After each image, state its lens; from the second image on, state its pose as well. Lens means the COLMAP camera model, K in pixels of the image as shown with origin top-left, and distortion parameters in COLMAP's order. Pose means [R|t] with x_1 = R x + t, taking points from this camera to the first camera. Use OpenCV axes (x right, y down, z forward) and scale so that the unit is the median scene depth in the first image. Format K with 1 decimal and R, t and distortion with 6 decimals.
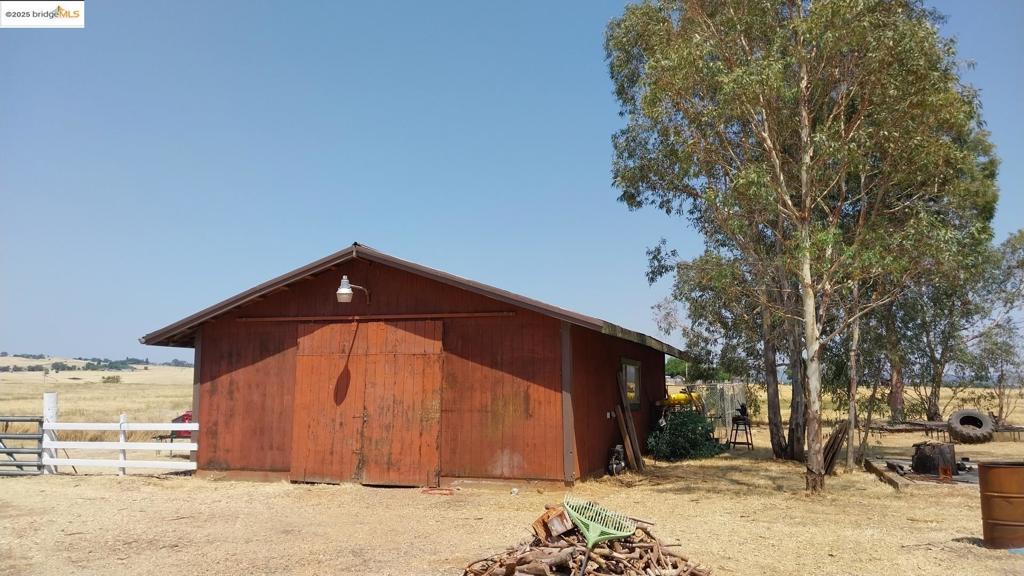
lens RADIAL K [[815.0, 0, 513.3], [0, 815.0, 286.1], [0, 0, 1]] dist [0.051987, -0.084327]
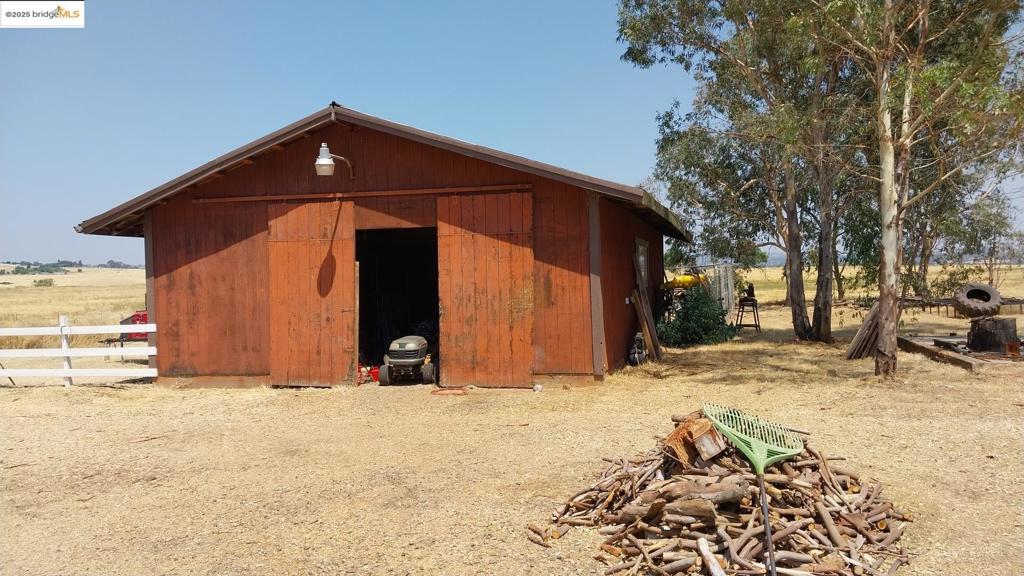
lens RADIAL K [[815.0, 0, 519.2], [0, 815.0, 290.1], [0, 0, 1]] dist [0.051987, -0.084327]
pose [[0.996977, -0.030790, 0.071340, -0.068179], [0.020725, 0.990249, 0.137760, 0.023166], [-0.074886, -0.135865, 0.987893, 0.135673]]
